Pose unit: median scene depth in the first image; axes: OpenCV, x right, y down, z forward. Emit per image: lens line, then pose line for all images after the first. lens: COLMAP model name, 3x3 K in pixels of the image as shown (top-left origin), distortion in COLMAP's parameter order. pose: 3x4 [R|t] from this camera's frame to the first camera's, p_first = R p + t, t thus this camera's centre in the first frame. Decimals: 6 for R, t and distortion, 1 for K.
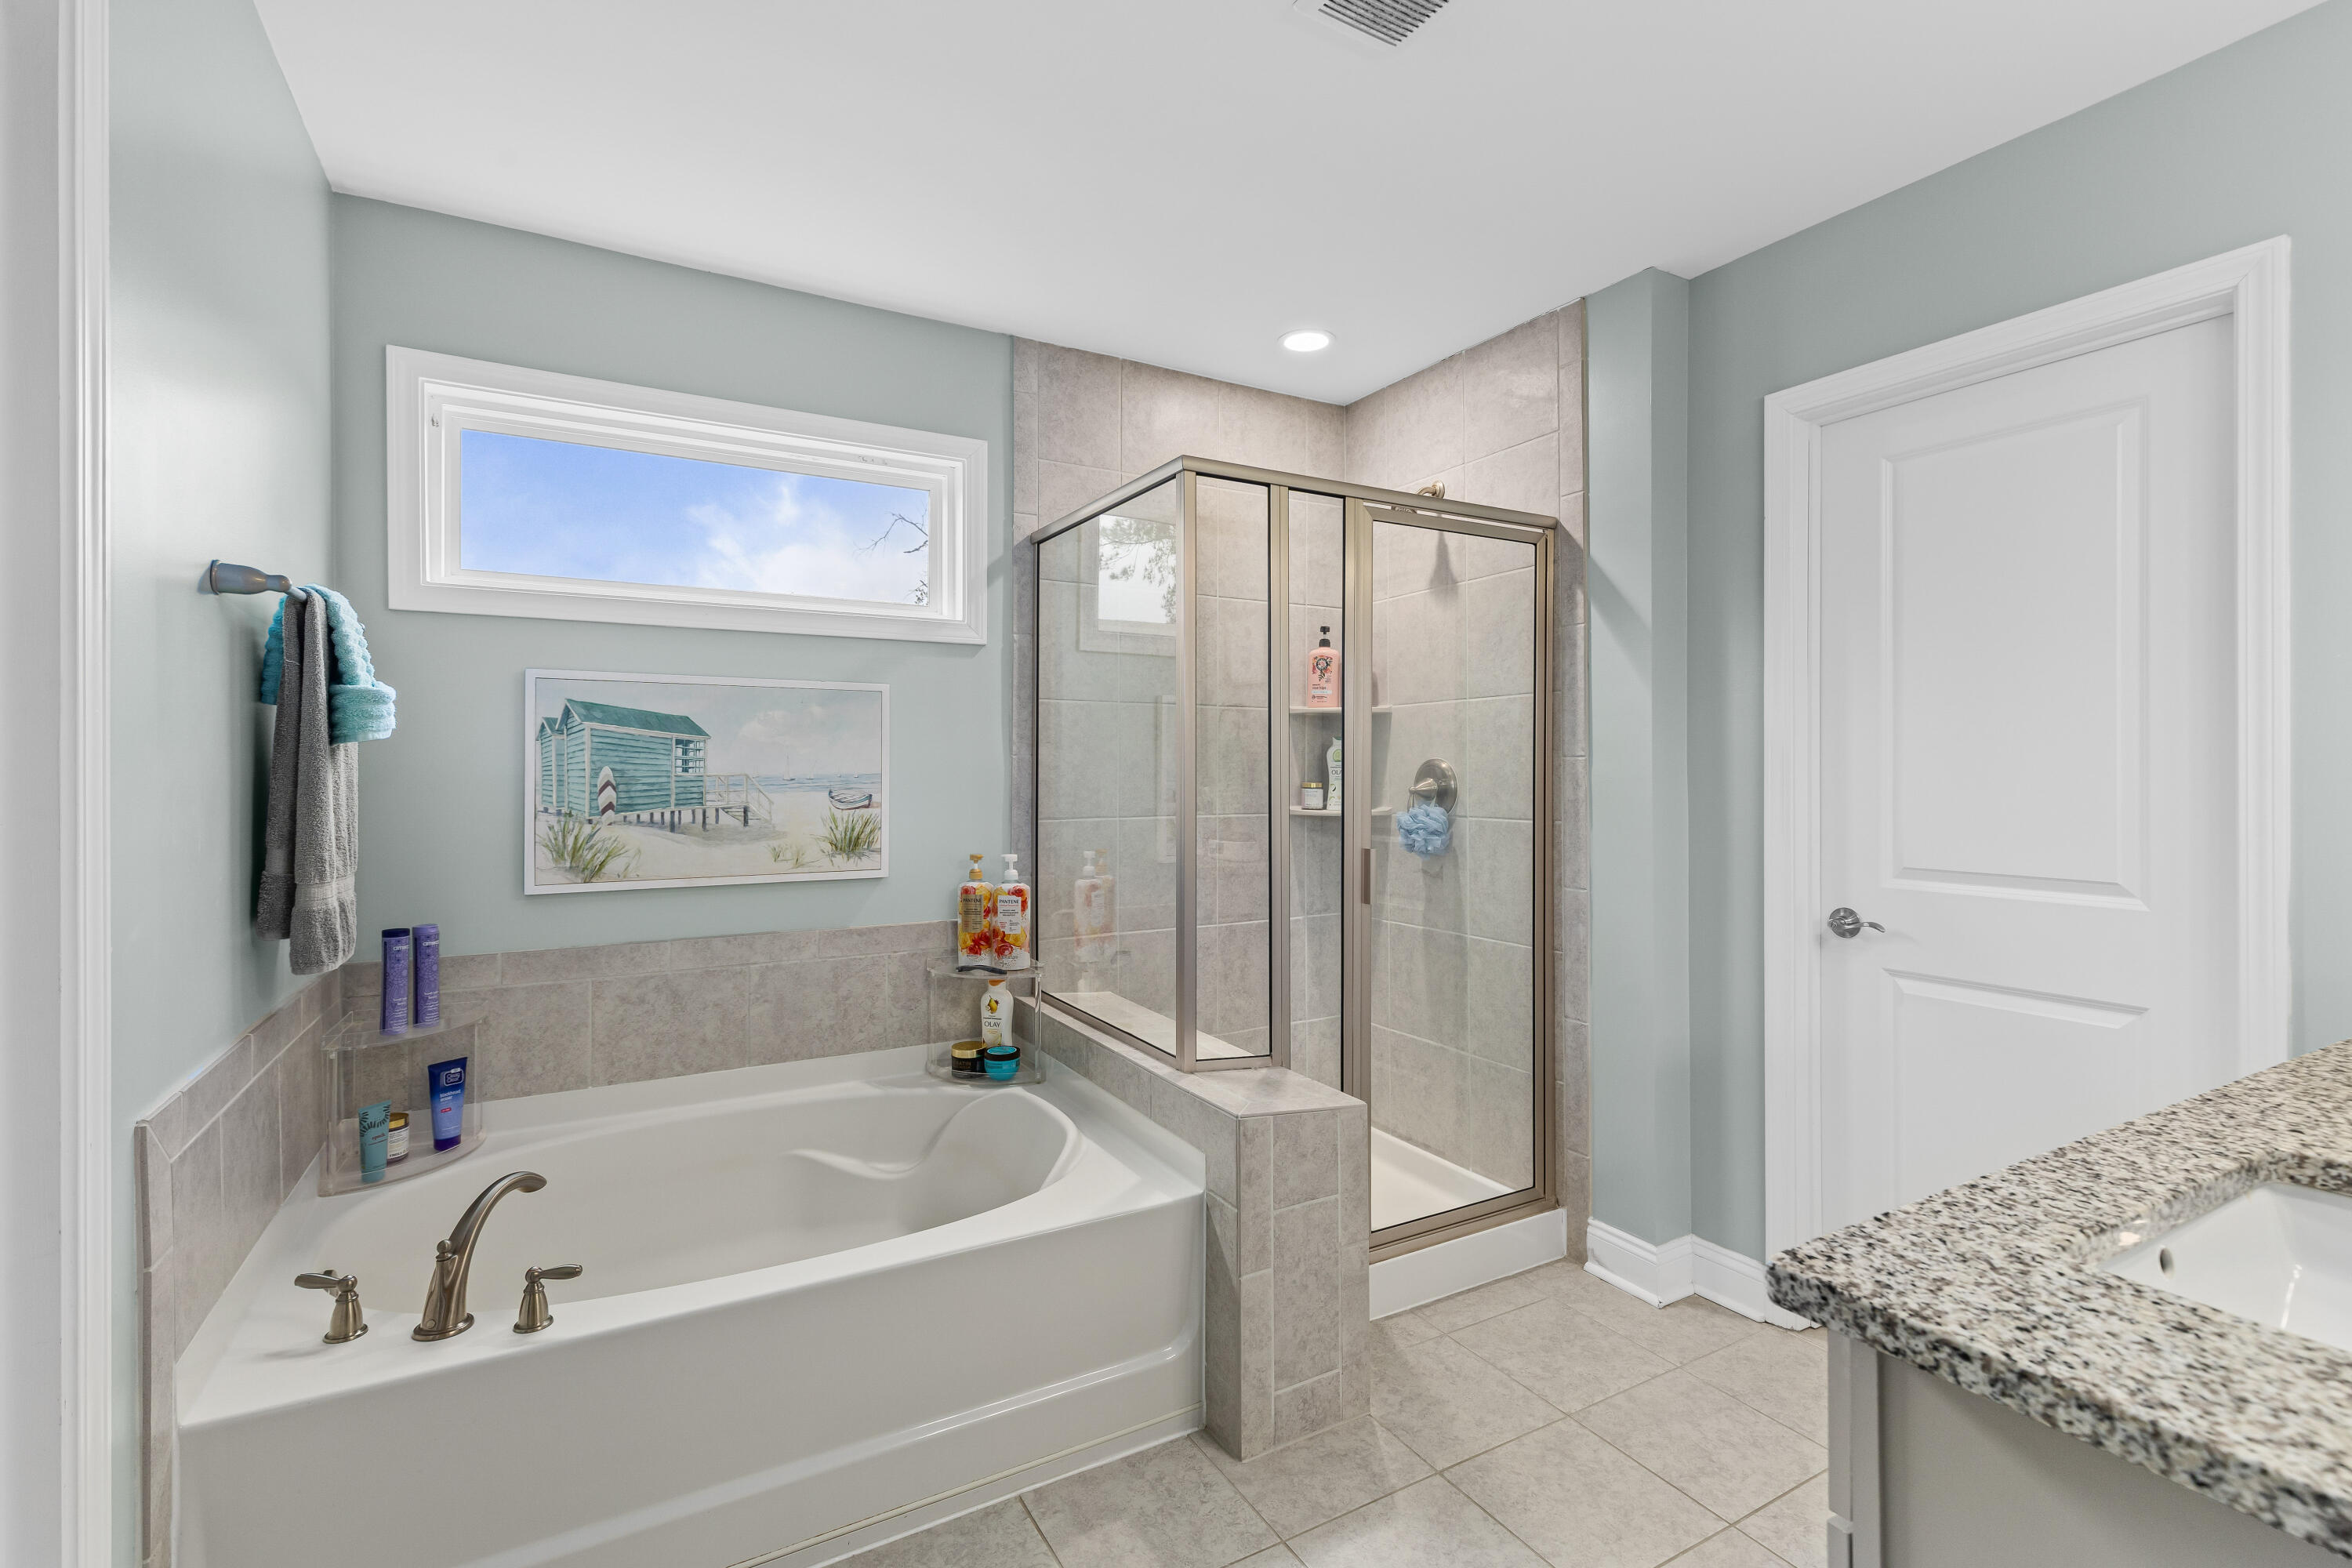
lens RADIAL K [[1060.0, 0, 1169.6], [0, 1060.0, 774.1], [0, 0, 1]] dist [0.011317, -0.002442]
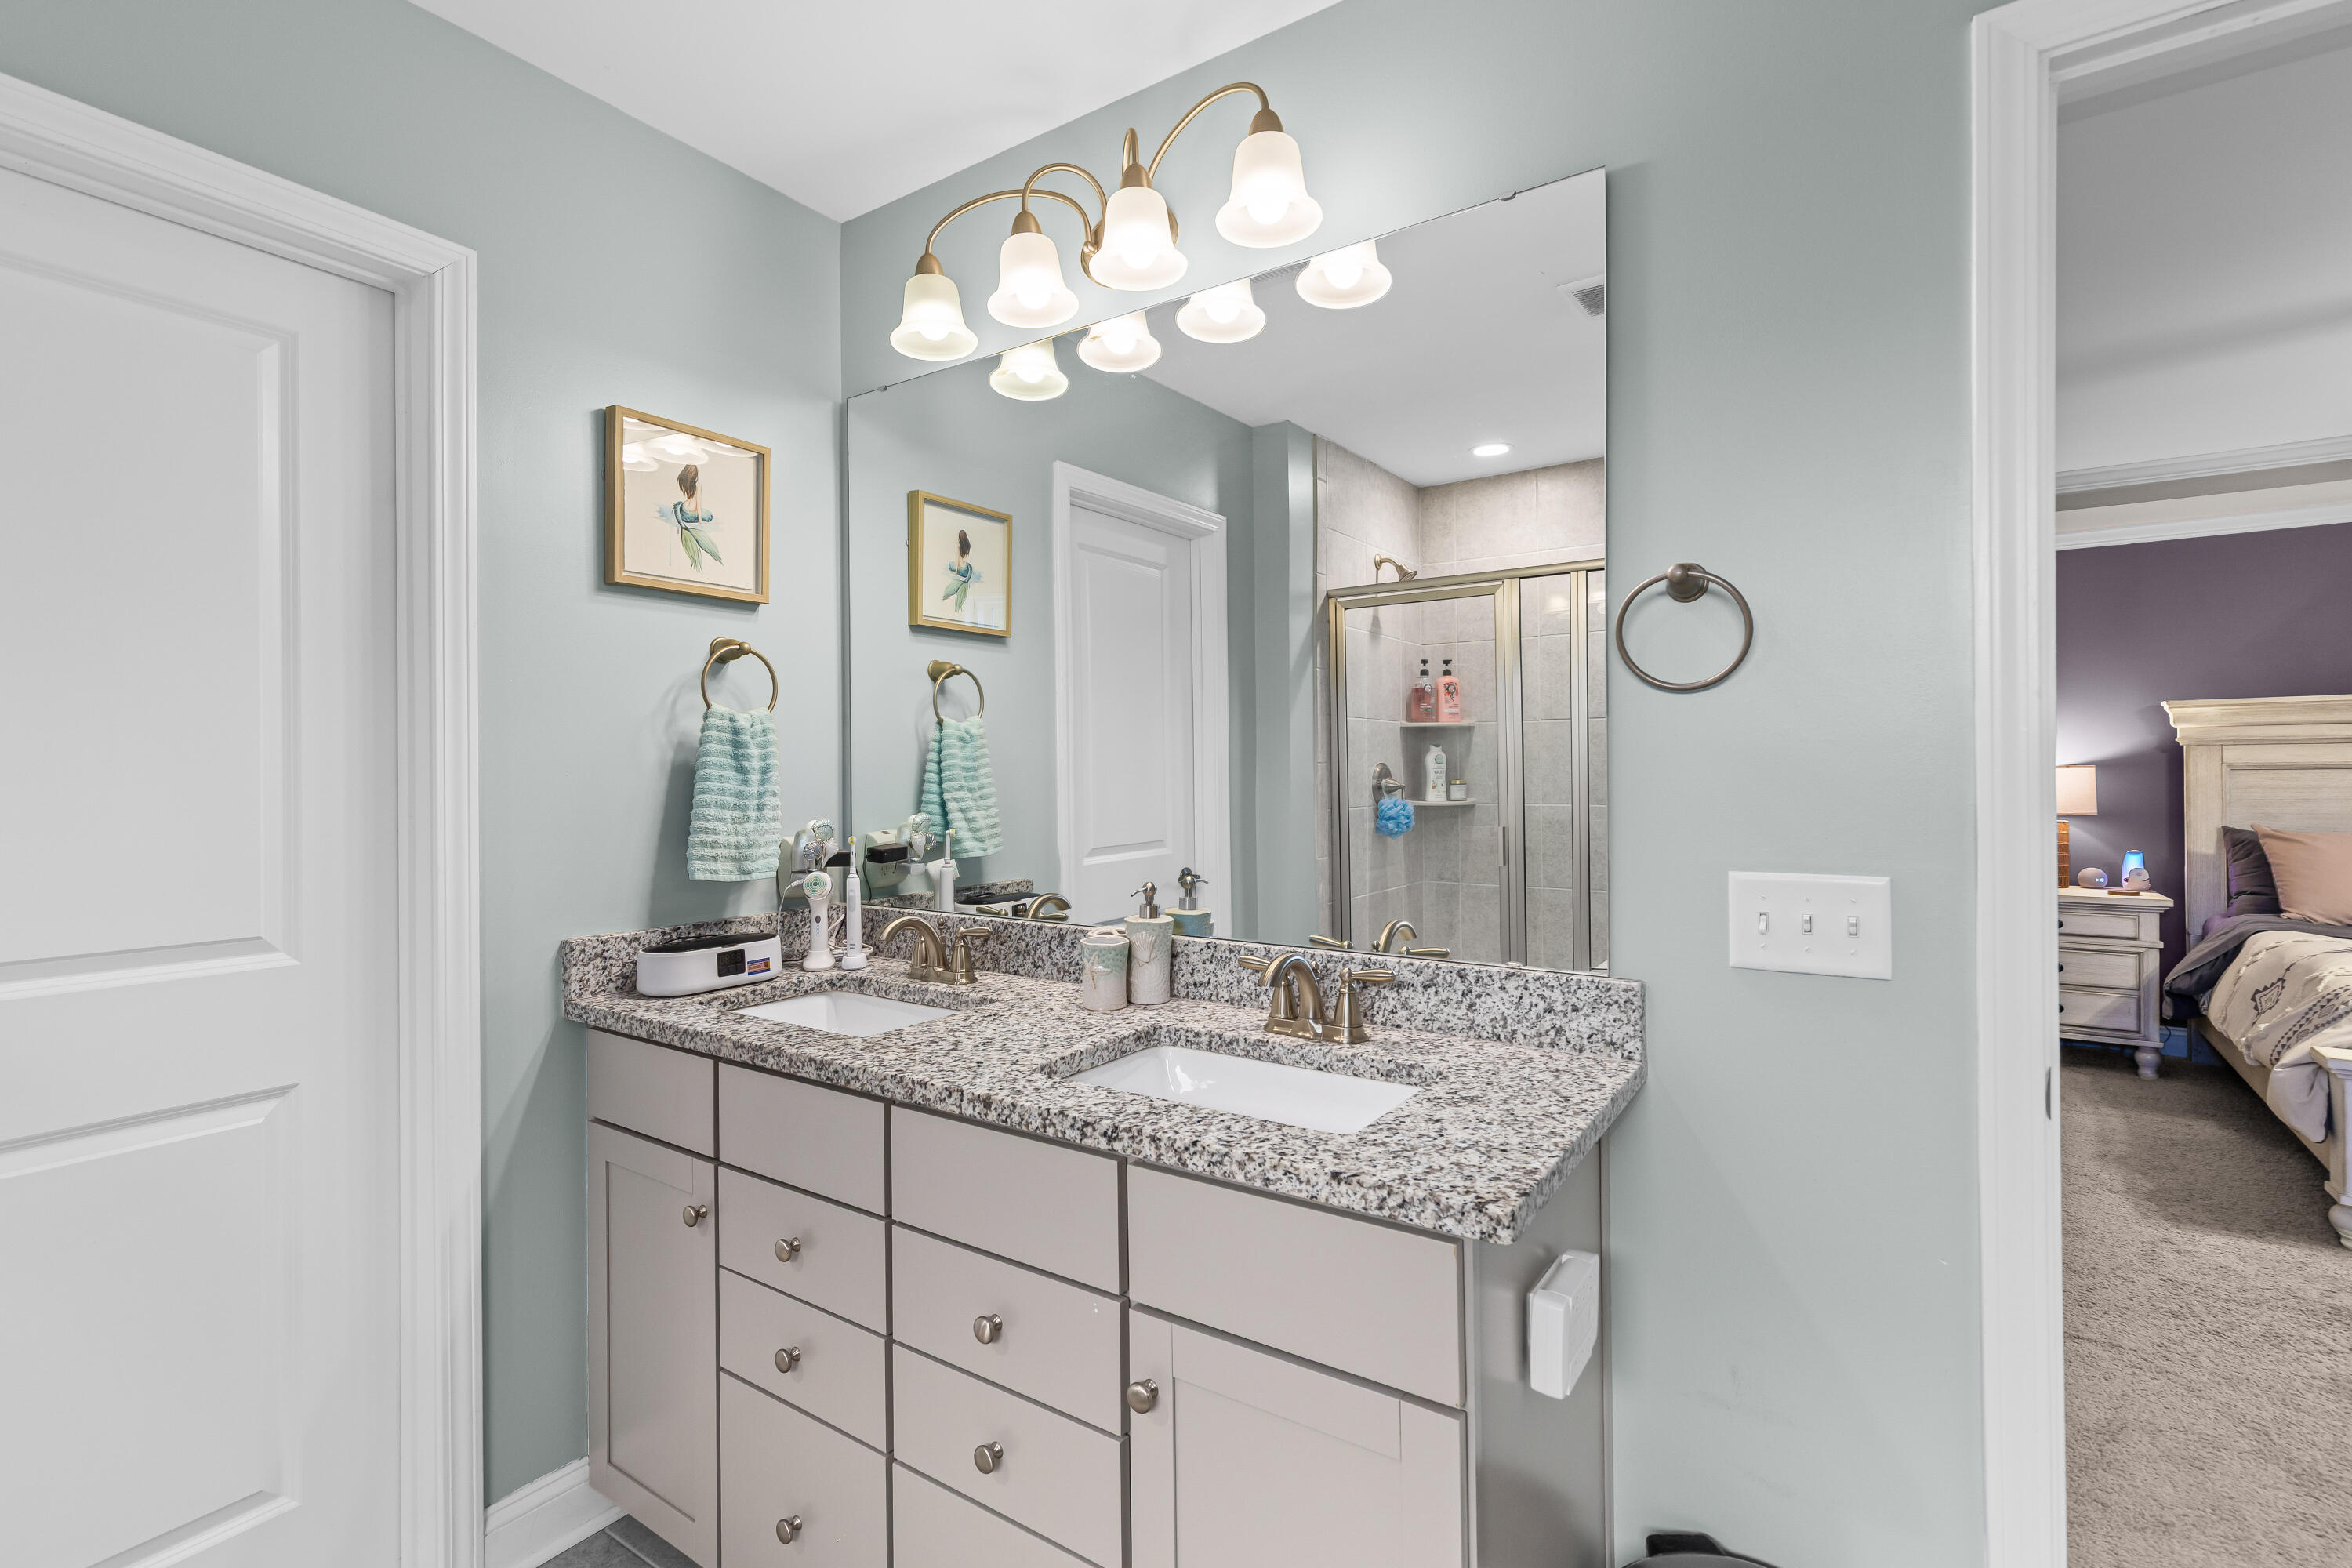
lens RADIAL K [[1060.0, 0, 1185.6], [0, 1060.0, 786.5], [0, 0, 1]] dist [0.011317, -0.002442]
pose [[-0.472862, 0.001996, 0.881134, -0.196245], [0.008504, 0.999961, 0.002299, -0.005532], [-0.881095, 0.008580, -0.472861, 1.271162]]
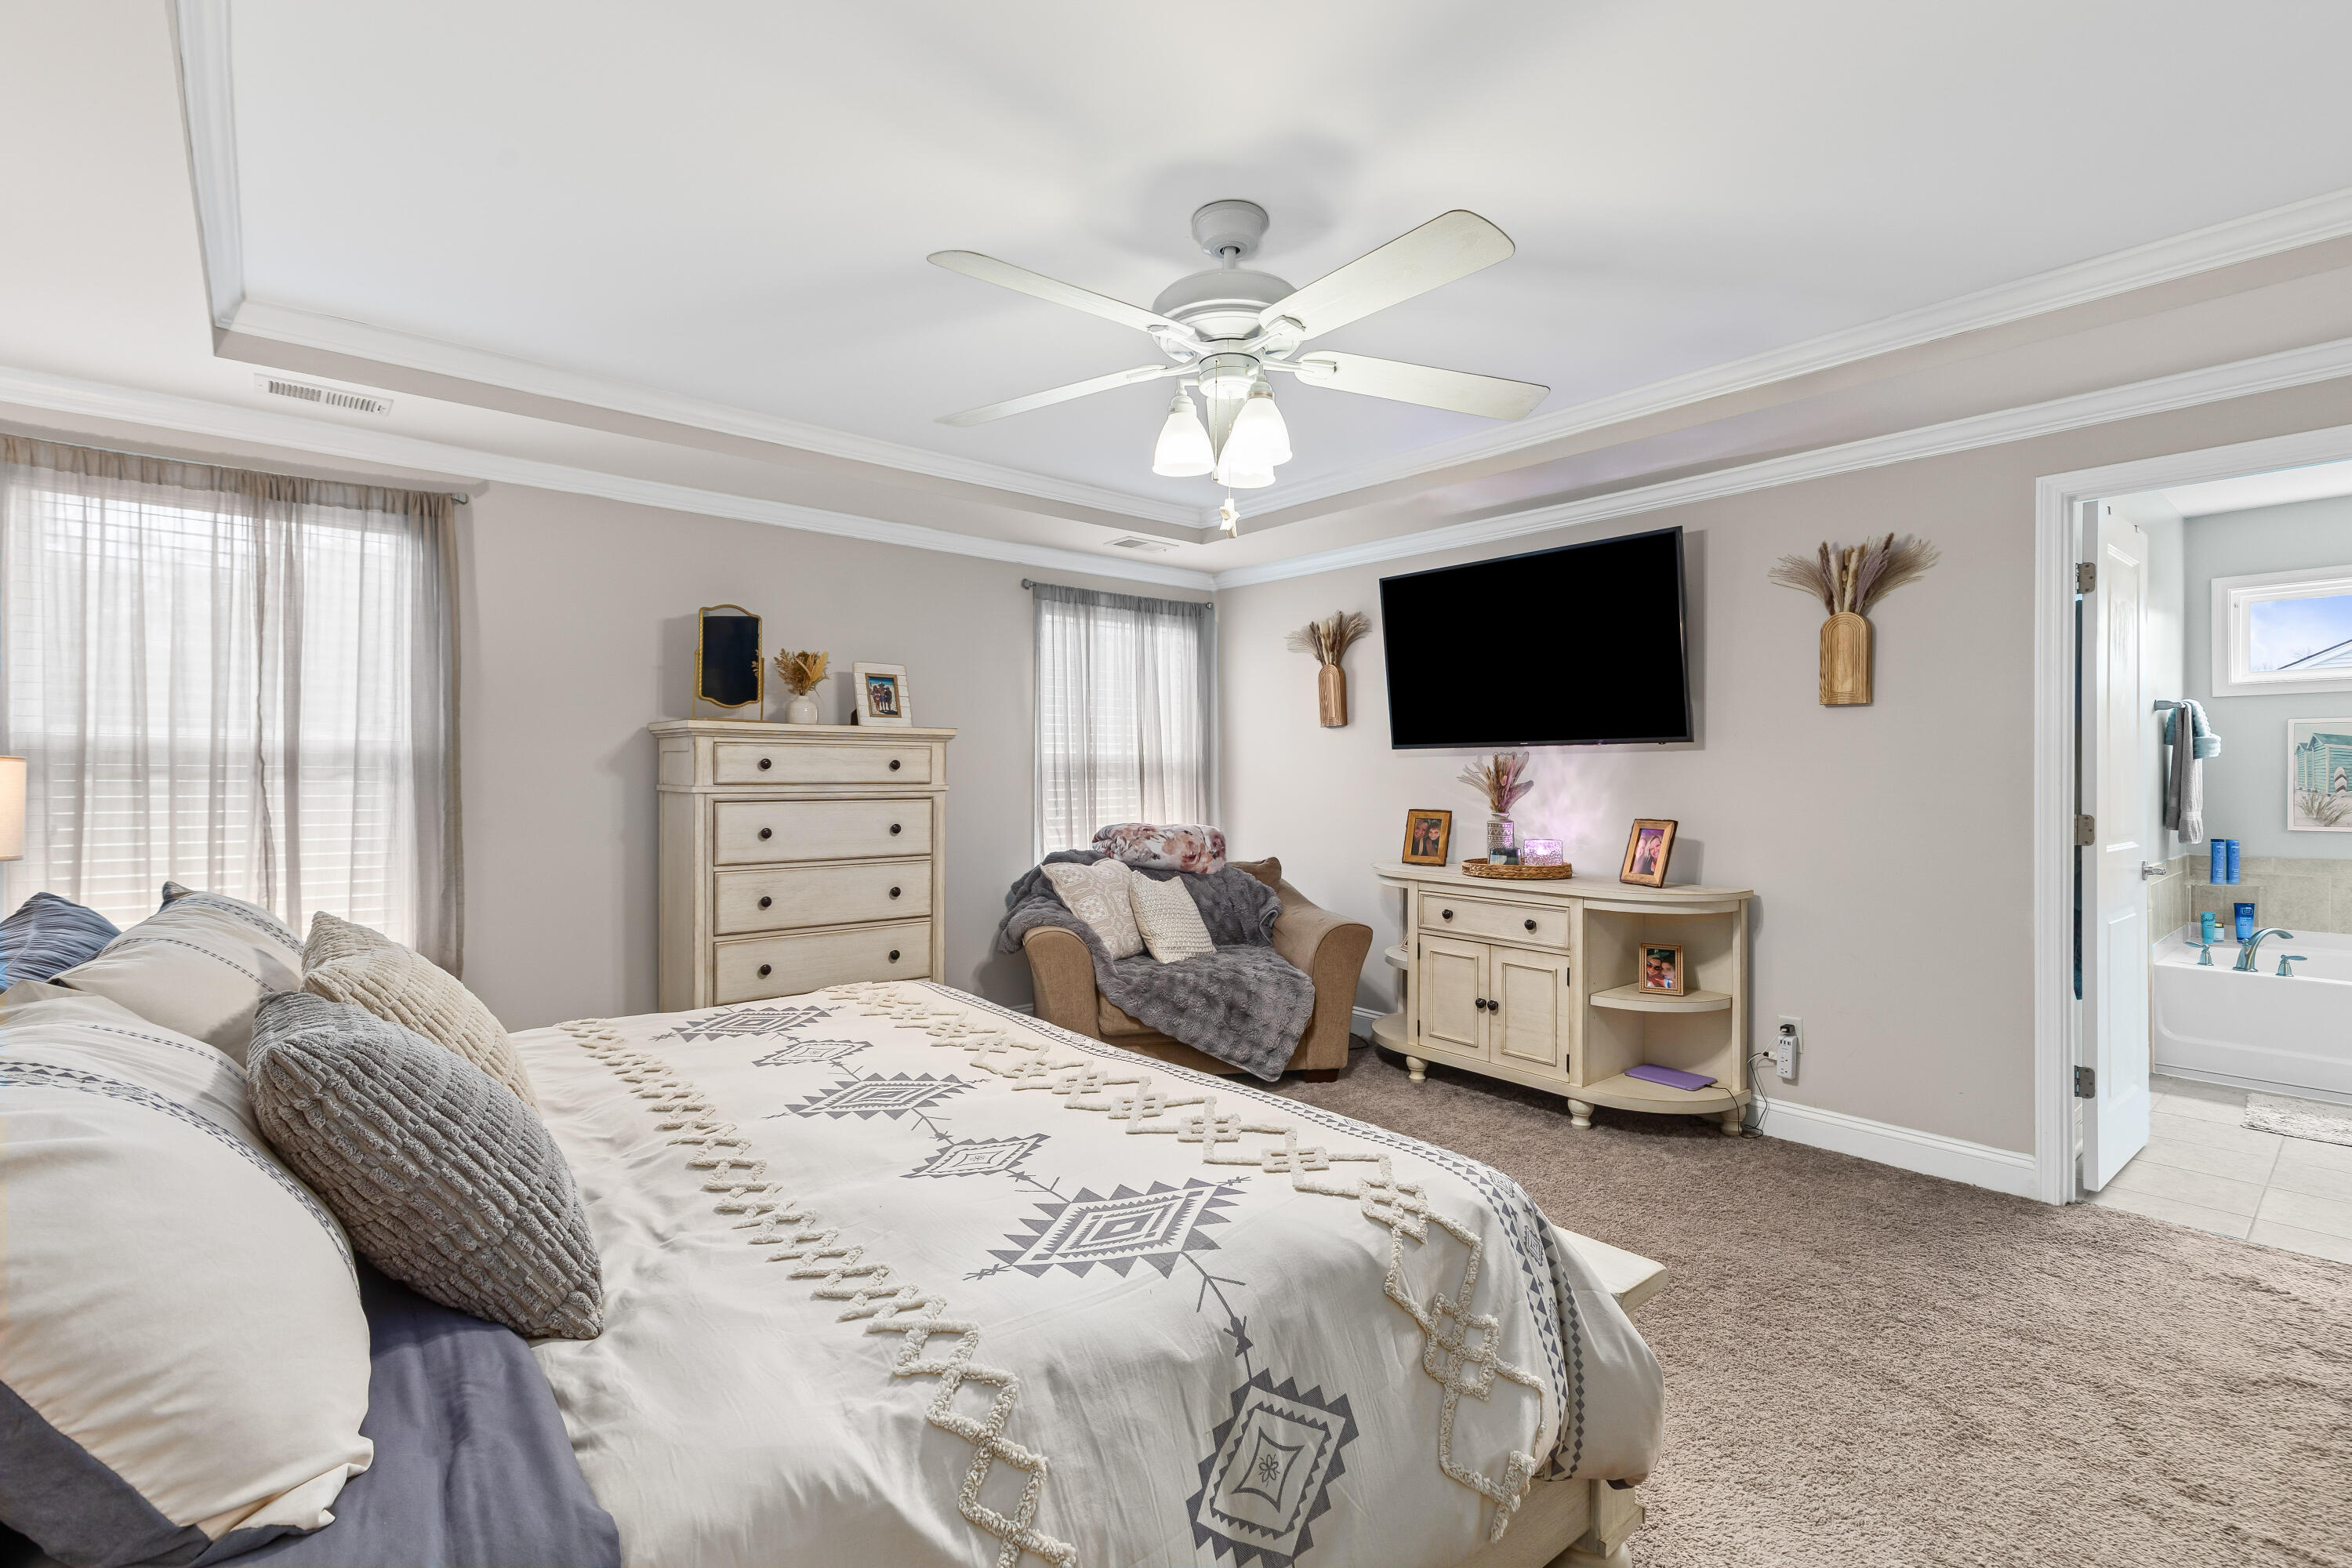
lens RADIAL K [[1060.0, 0, 1191.3], [0, 1060.0, 762.3], [0, 0, 1]] dist [0.011317, -0.002442]
pose [[0.203384, -0.006737, -0.979076, 1.024746], [-0.003321, 0.999966, -0.007570, 0.006423], [0.979093, 0.004791, 0.203354, -1.550969]]
